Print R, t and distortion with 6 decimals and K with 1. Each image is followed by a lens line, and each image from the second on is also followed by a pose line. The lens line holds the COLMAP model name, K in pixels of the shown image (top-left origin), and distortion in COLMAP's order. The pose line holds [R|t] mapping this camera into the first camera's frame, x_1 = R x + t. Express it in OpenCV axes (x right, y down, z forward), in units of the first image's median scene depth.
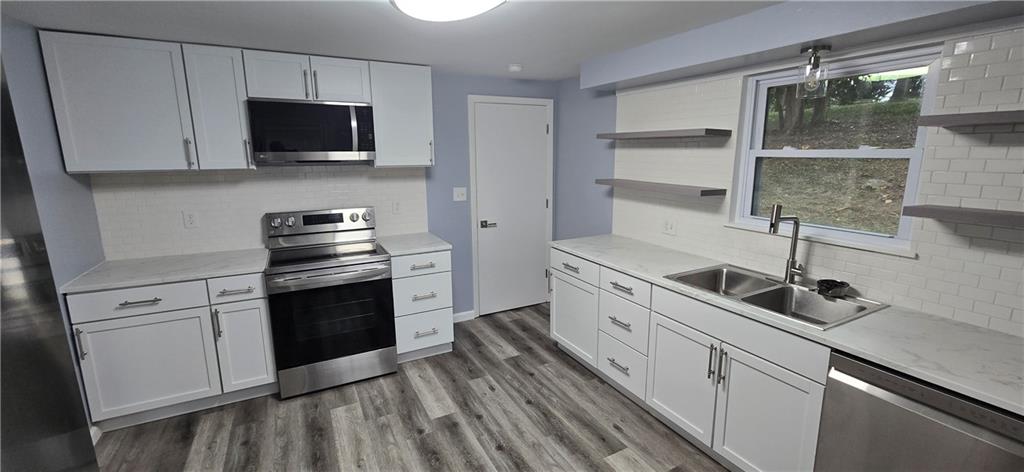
lens RADIAL K [[421.2, 0, 518.8], [0, 421.2, 232.1], [0, 0, 1]] dist [-0.001511, 0.001273]
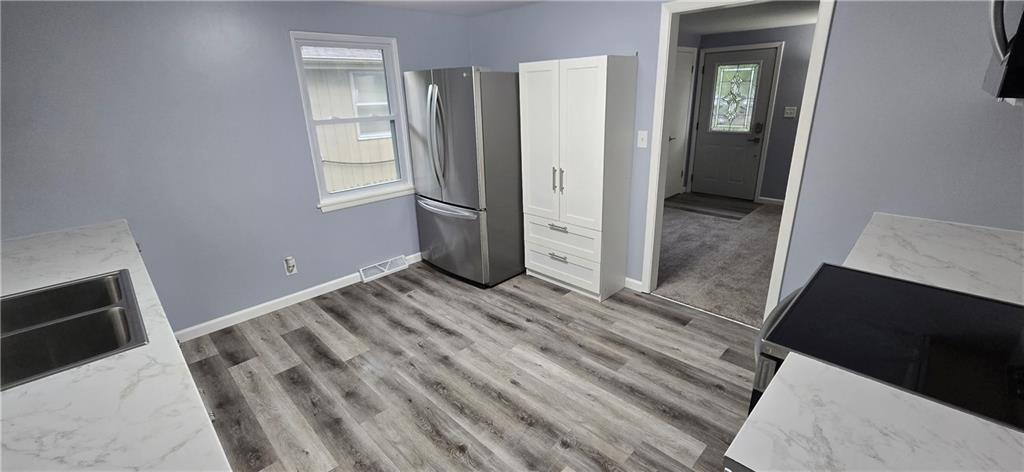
lens RADIAL K [[421.2, 0, 516.4], [0, 421.2, 231.0], [0, 0, 1]] dist [-0.001511, 0.001273]
pose [[-0.957465, 0.123172, -0.260938, 0.016969], [-0.020293, 0.873331, 0.486704, -0.270273], [0.287834, 0.471298, -0.833685, 1.424925]]
